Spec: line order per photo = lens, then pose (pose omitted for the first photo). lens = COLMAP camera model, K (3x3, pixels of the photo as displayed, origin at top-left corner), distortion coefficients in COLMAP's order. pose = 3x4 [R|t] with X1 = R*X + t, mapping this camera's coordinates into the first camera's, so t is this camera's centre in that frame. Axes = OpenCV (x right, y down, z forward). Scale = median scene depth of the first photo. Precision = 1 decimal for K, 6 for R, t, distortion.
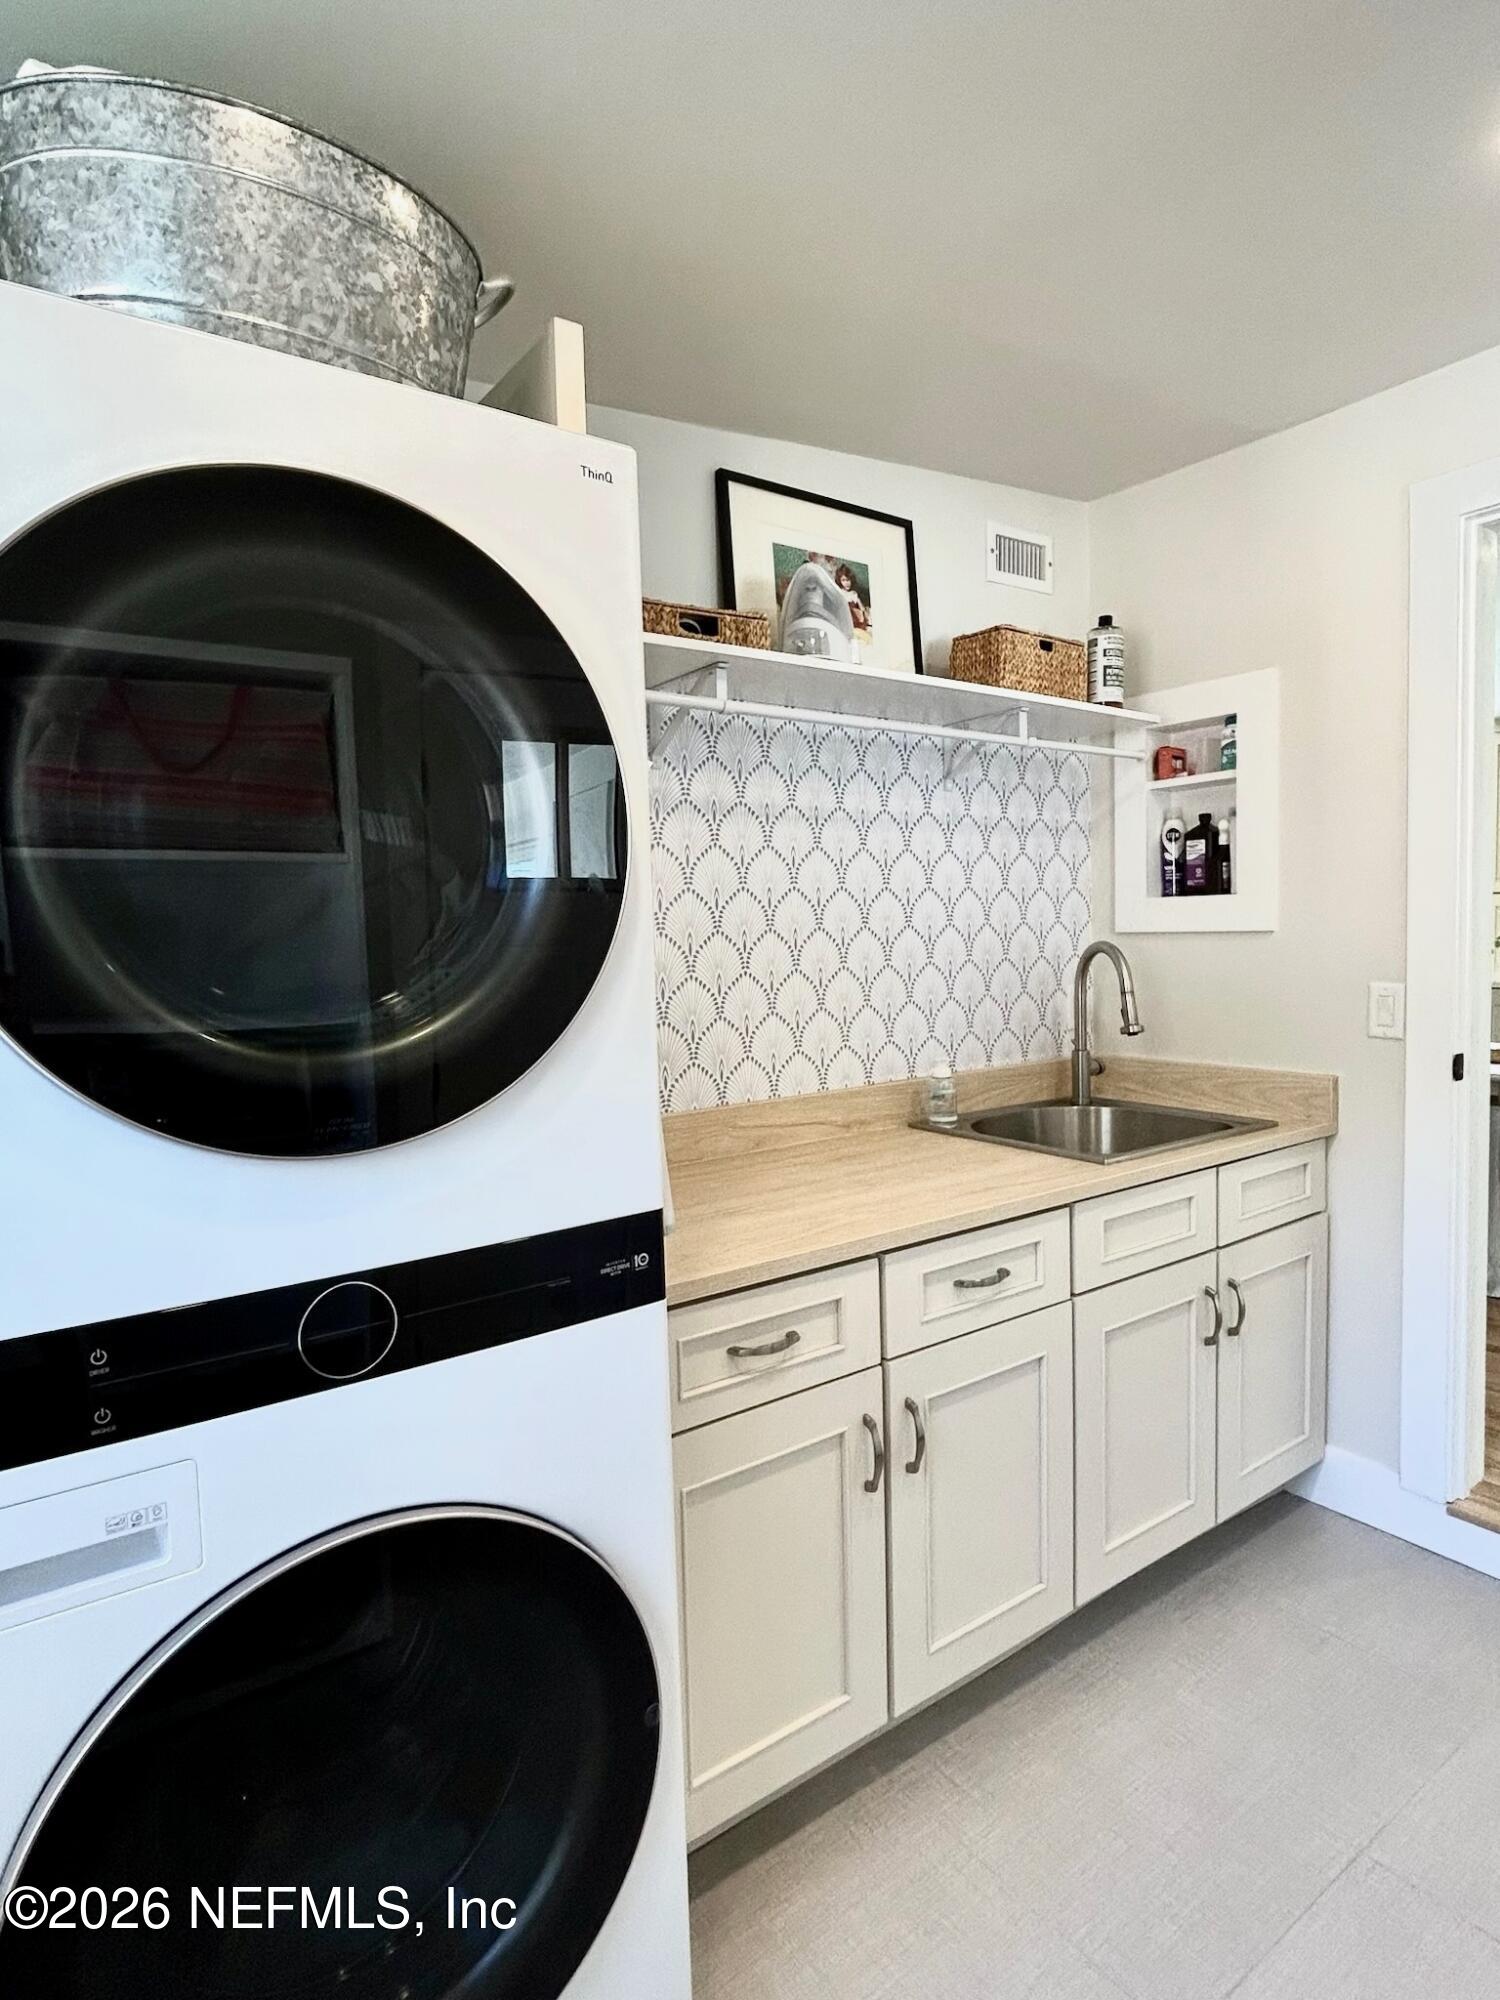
lens RADIAL K [[1058.5, 0, 750.0], [0, 1058.5, 1000.0], [0, 0, 1]] dist [-0.008400, 0.004270]
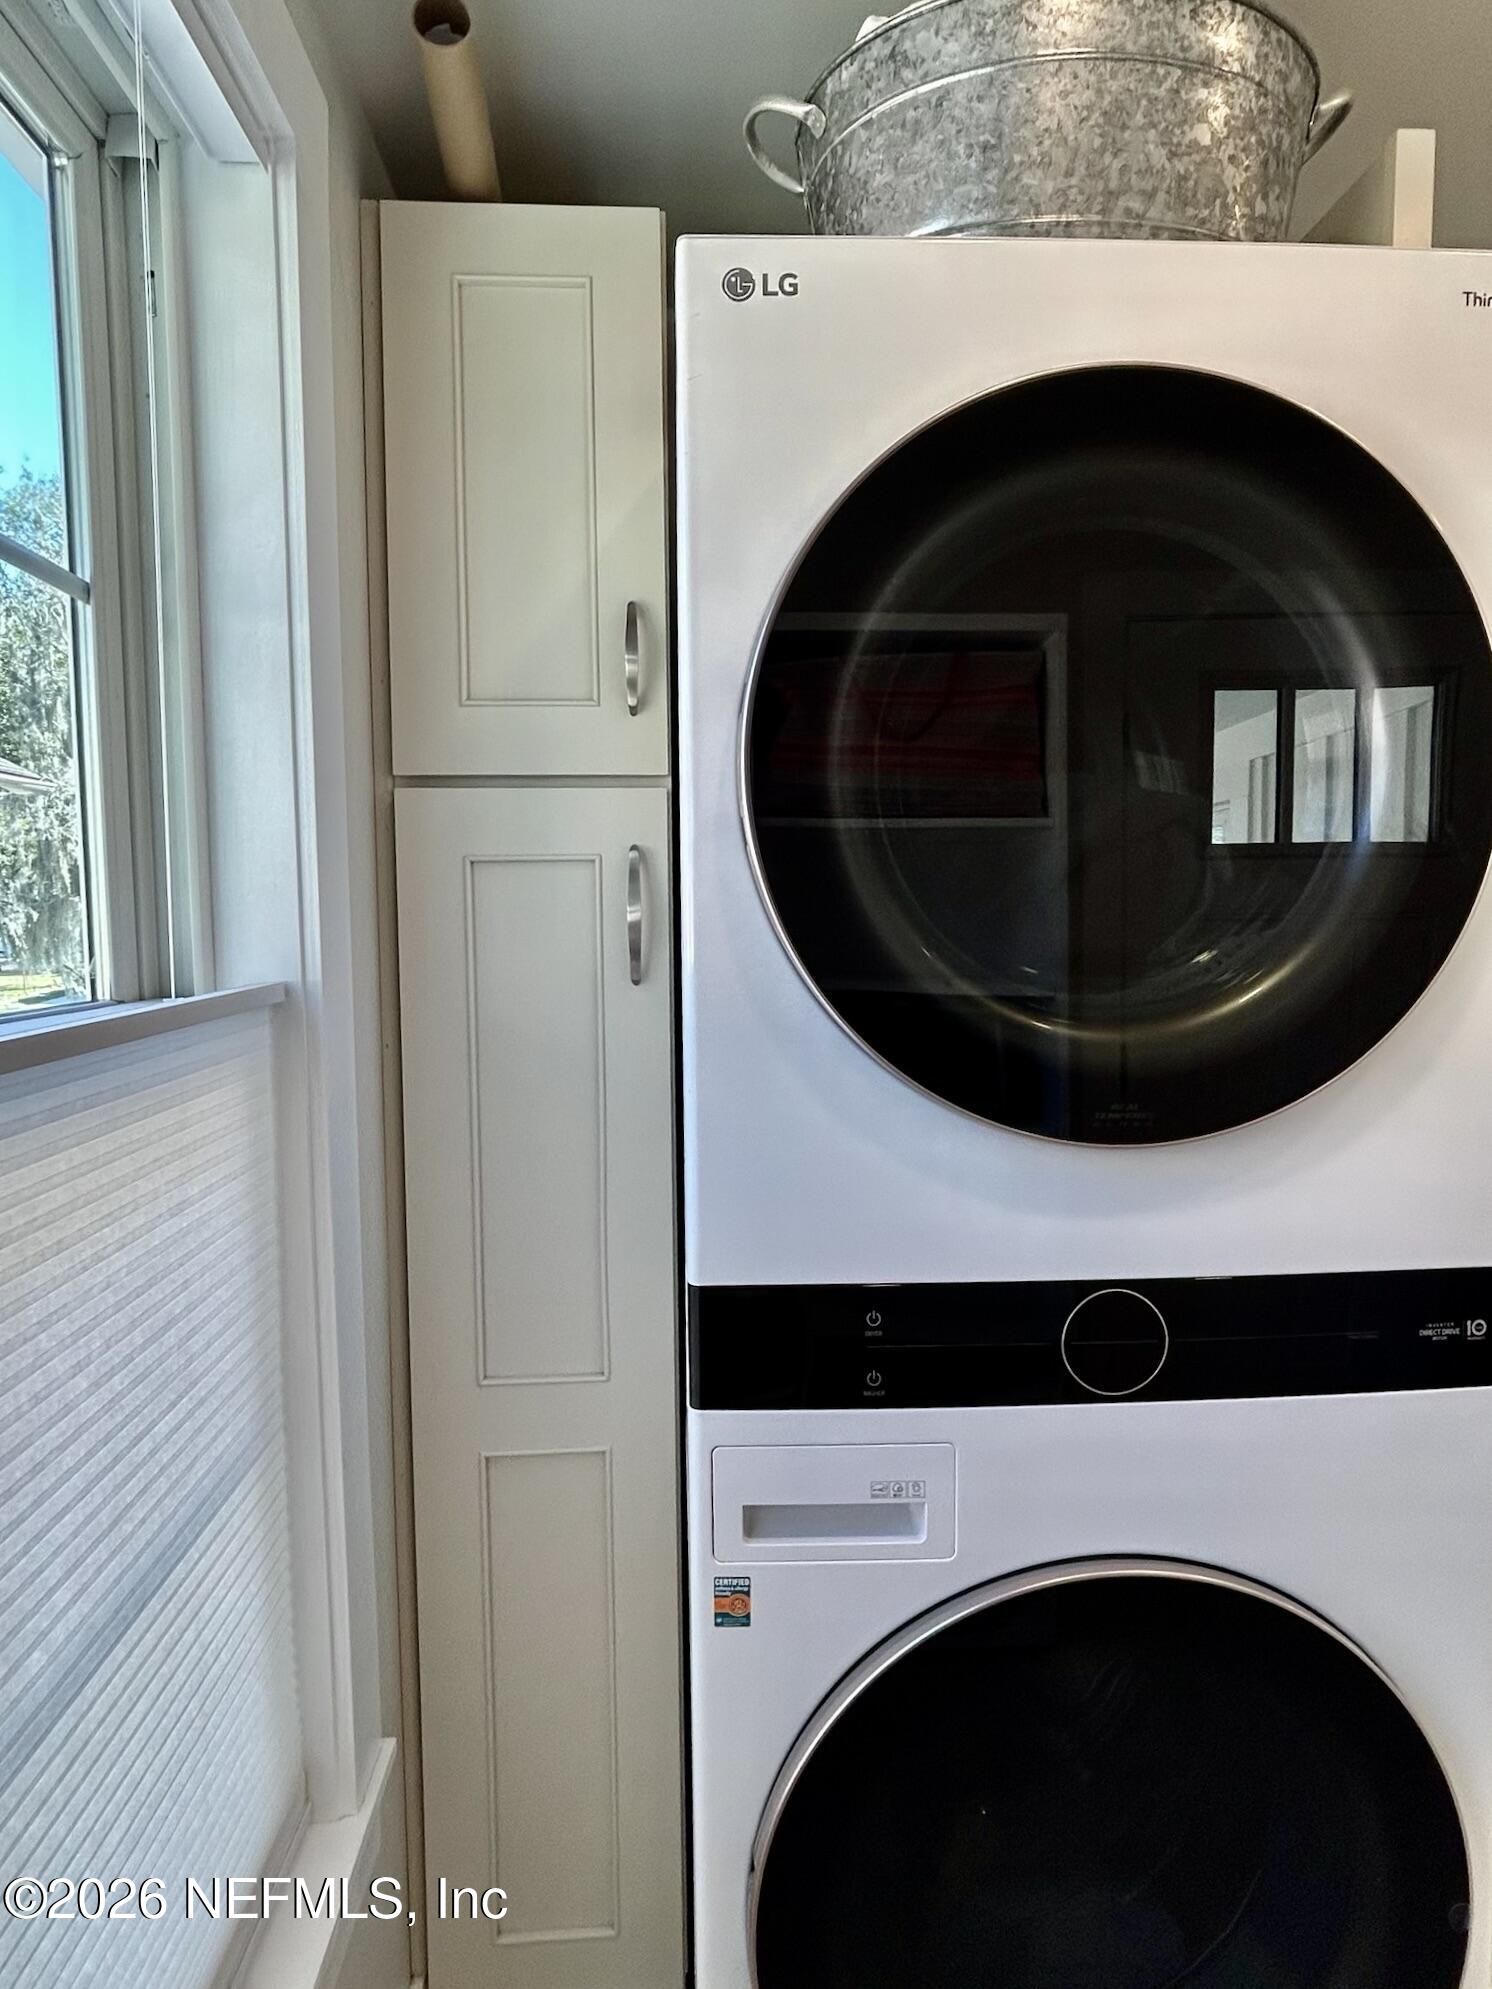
lens RADIAL K [[1052.7, 0, 746.0], [0, 1052.7, 994.5], [0, 0, 1]] dist [-0.008400, 0.004270]
pose [[0.848913, 0.059797, -0.525139, -0.188641], [-0.050834, 0.998211, 0.031490, 0.008531], [0.526082, -0.000037, 0.850434, 0.084411]]
